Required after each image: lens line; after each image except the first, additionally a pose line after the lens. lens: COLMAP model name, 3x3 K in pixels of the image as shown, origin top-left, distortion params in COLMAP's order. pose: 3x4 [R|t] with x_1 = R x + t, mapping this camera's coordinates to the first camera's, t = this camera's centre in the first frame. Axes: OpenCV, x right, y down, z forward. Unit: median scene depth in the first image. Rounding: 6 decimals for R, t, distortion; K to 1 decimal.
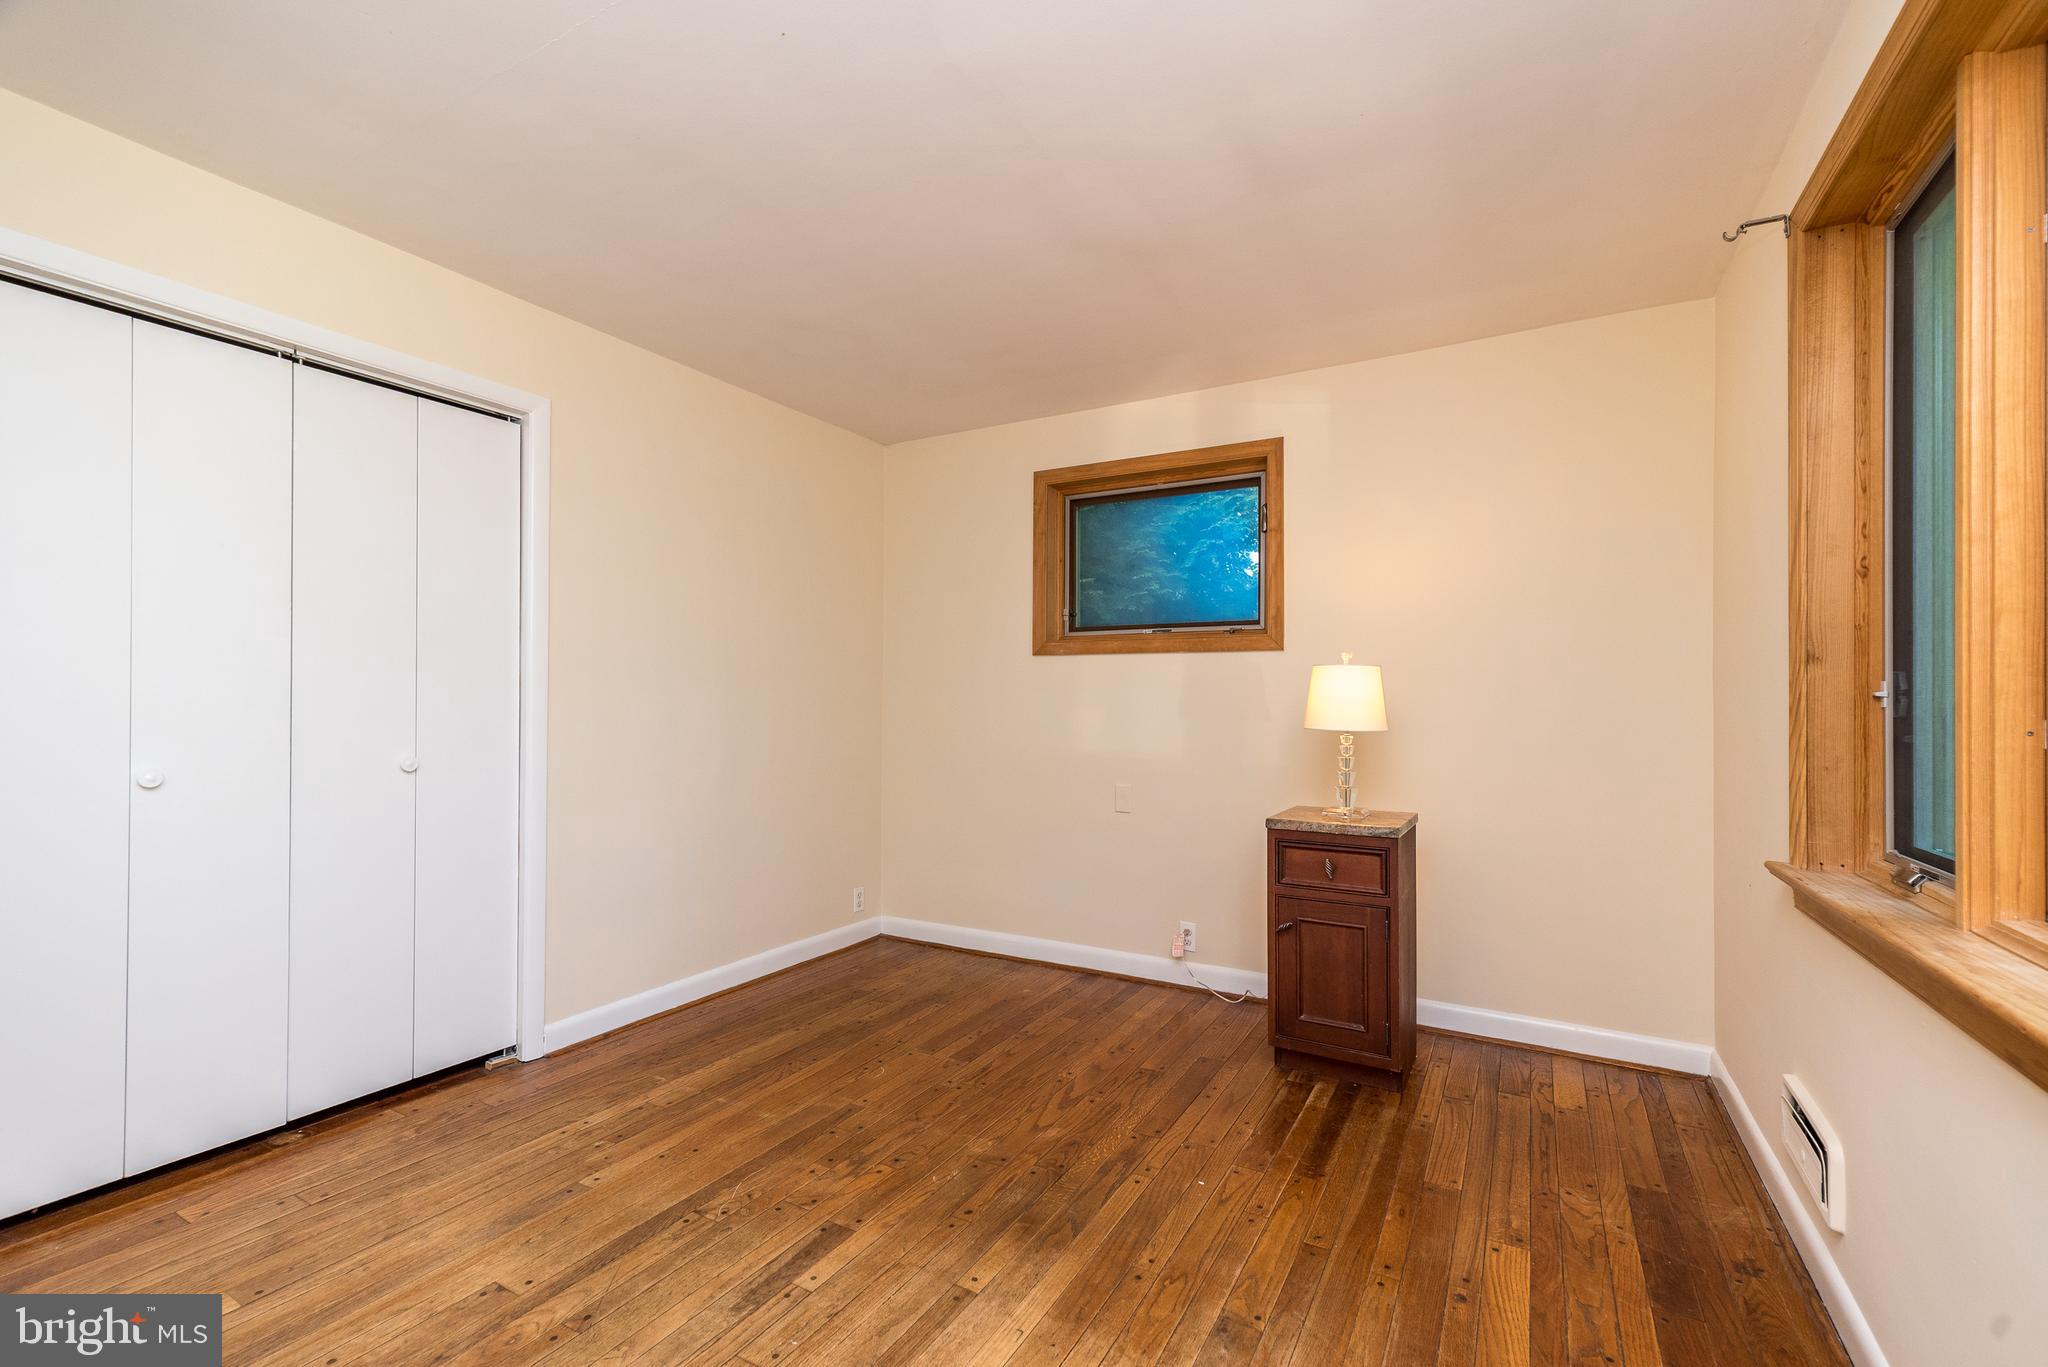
lens RADIAL K [[892.6, 0, 1029.6], [0, 892.6, 692.7], [0, 0, 1]] dist [0.006278, 0.000269]
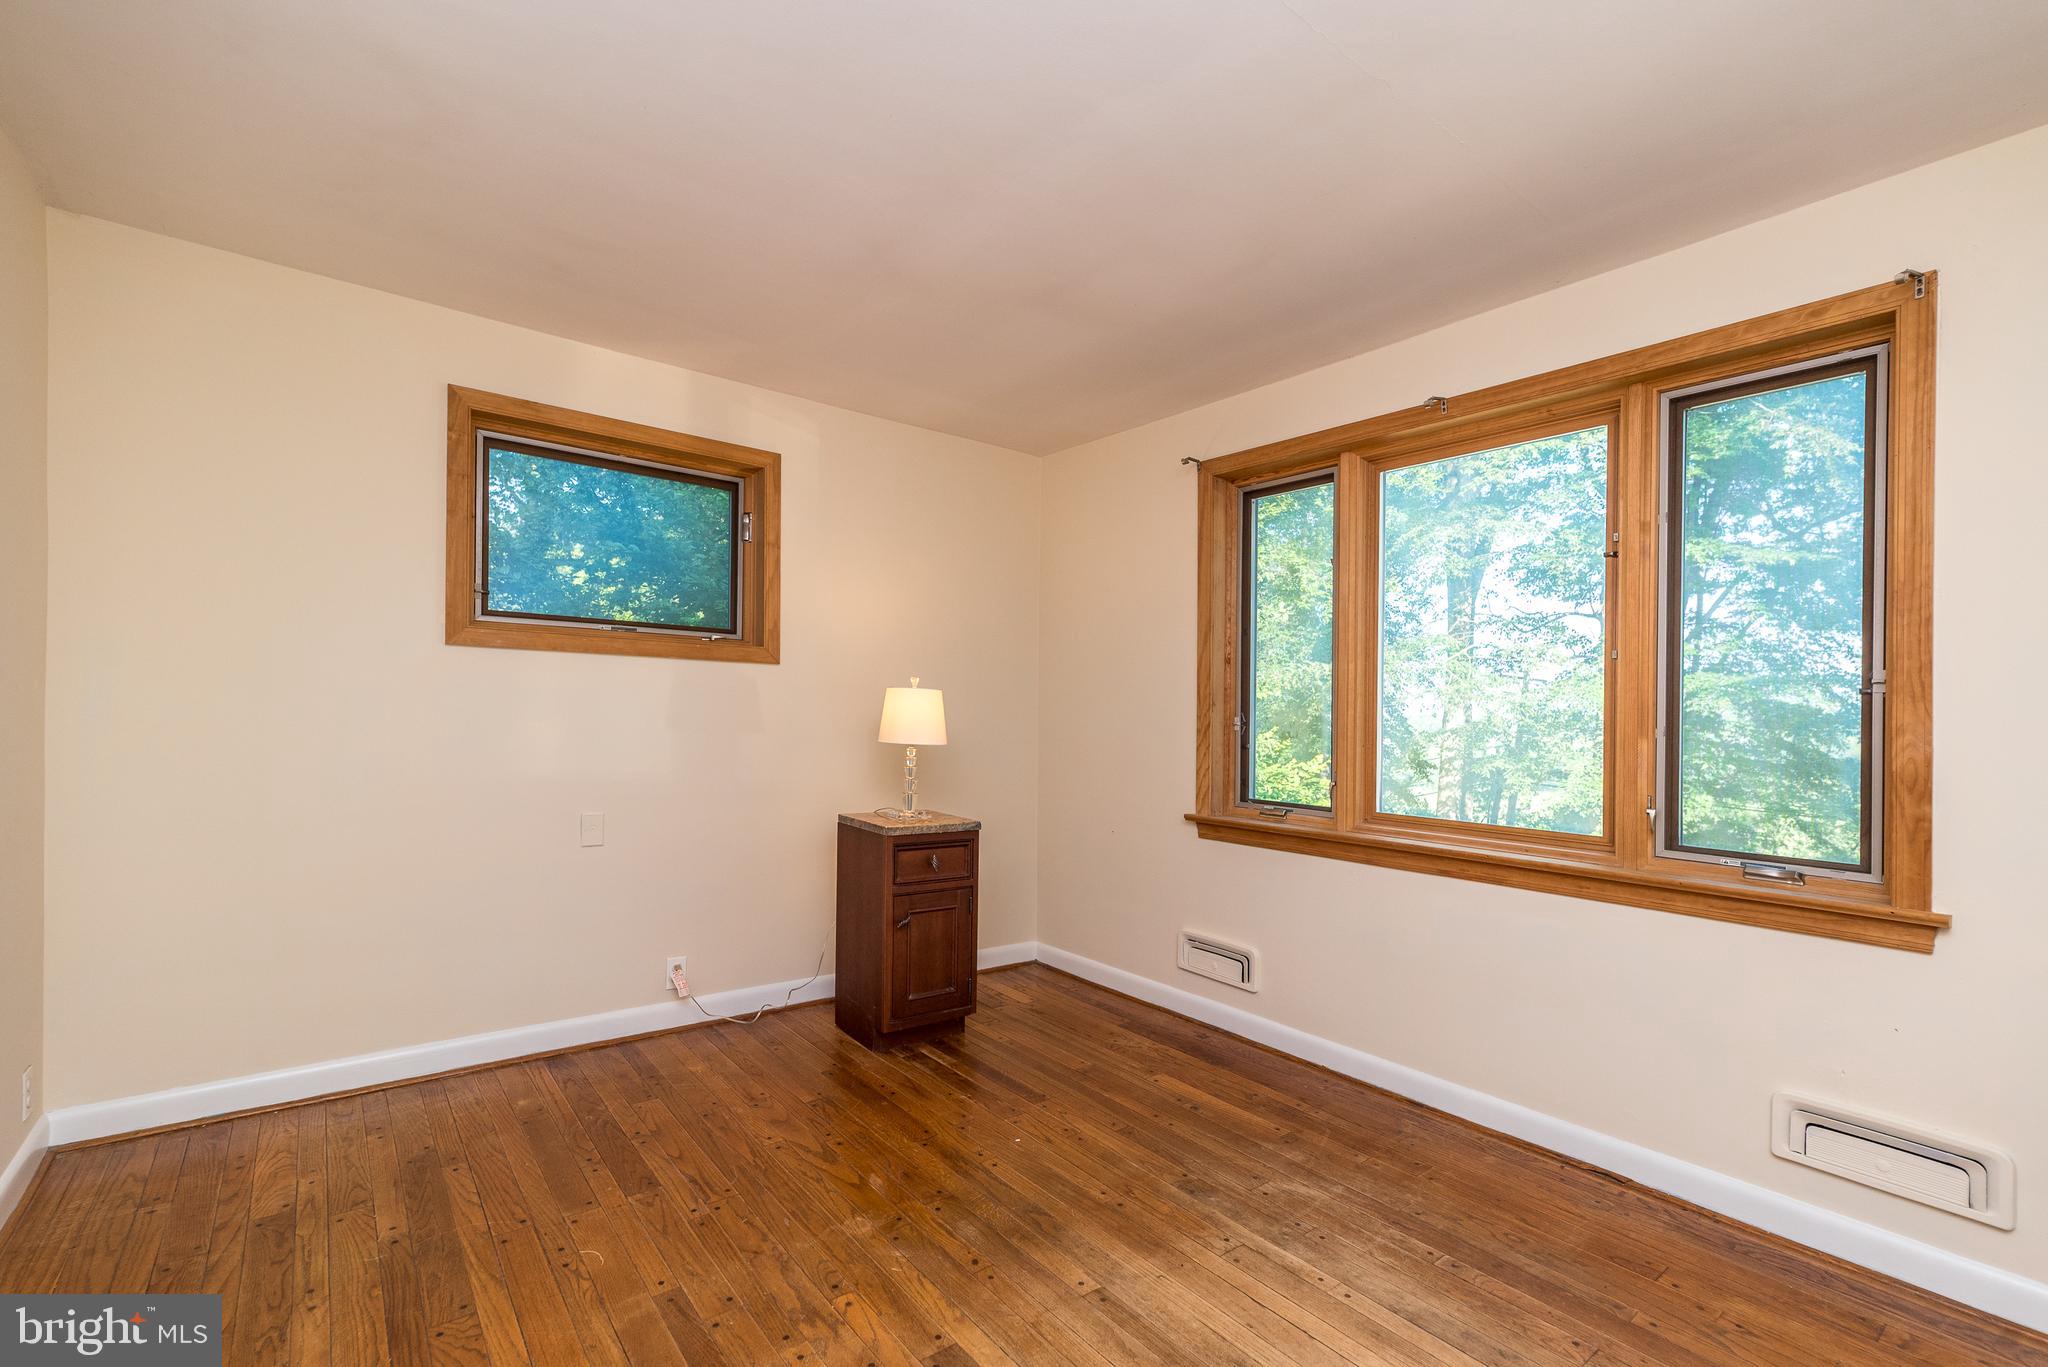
lens RADIAL K [[892.6, 0, 1028.4], [0, 892.6, 701.9], [0, 0, 1]] dist [0.006278, 0.000269]
pose [[0.379138, 0.015665, 0.925208, -0.691664], [-0.037155, 0.999308, -0.001694, -0.017103], [-0.924594, -0.033733, 0.379458, 0.437896]]
